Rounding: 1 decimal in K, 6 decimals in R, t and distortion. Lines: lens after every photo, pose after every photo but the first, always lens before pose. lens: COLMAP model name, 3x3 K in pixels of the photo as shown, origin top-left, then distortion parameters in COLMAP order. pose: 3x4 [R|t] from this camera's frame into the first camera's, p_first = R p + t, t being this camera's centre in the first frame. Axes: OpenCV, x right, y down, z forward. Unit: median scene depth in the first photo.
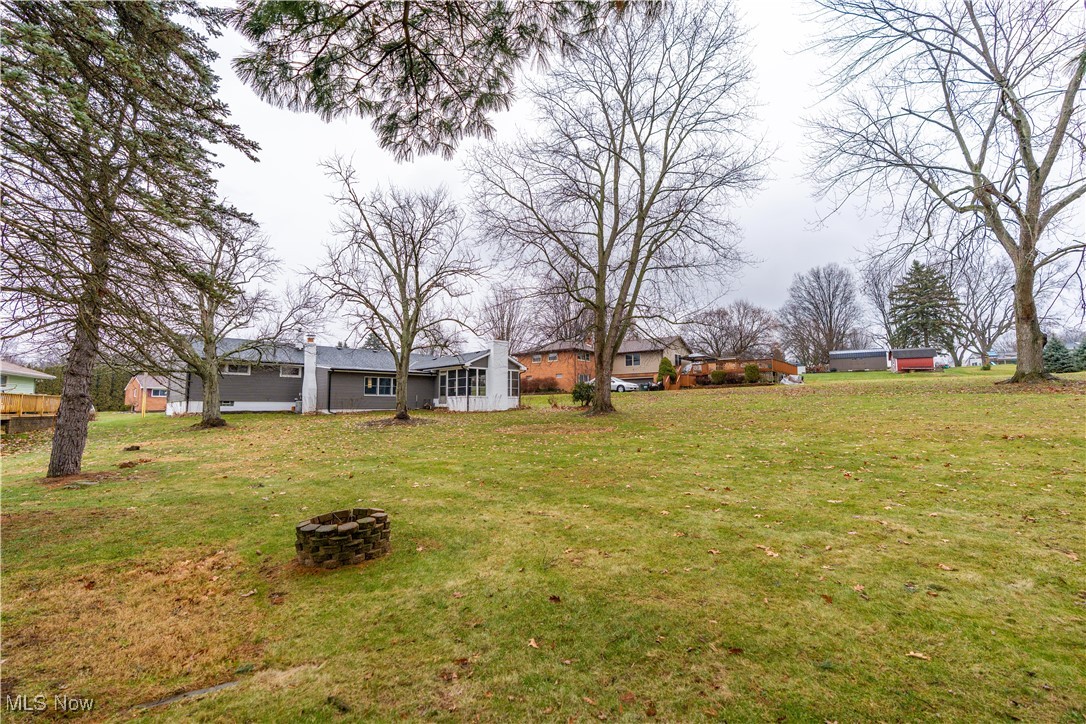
lens RADIAL K [[488.5, 0, 543.0], [0, 488.5, 362.0], [0, 0, 1]] dist [-0.002273, -0.000095]
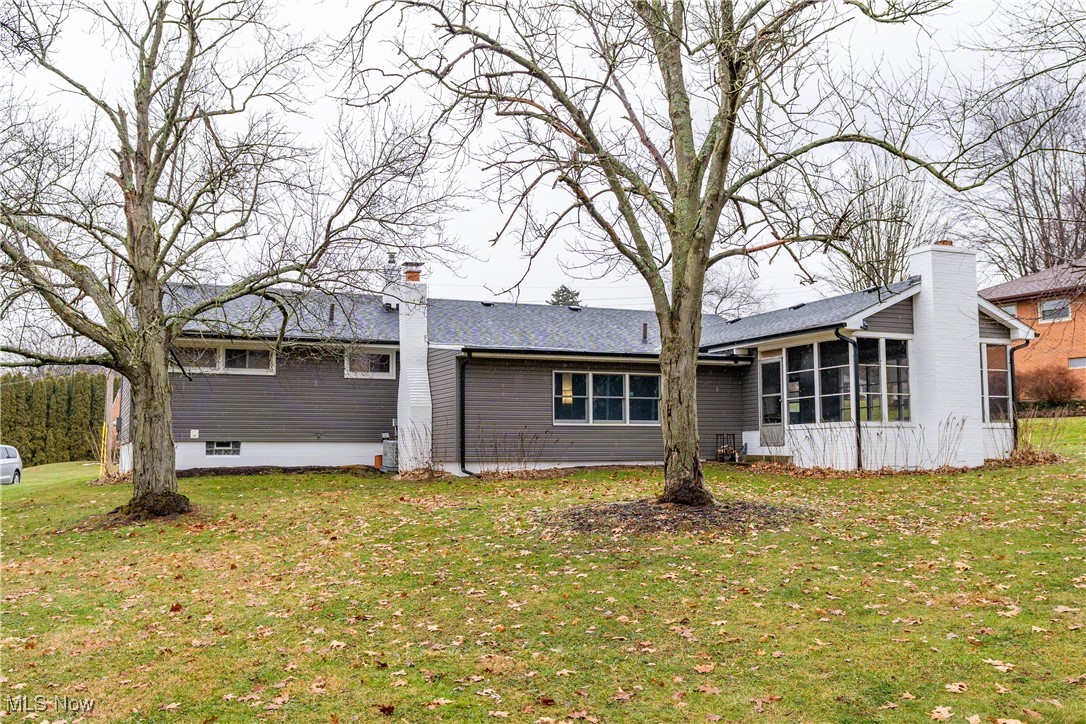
lens RADIAL K [[1072.7, 0, 543.0], [0, 1072.7, 362.0], [0, 0, 1]] dist [-0.005399, -0.002555]
pose [[0.937941, -0.029642, -0.345526, -0.103837], [0.033235, 0.999438, 0.004477, 0.019868], [0.345199, -0.015683, 0.938398, 0.269603]]
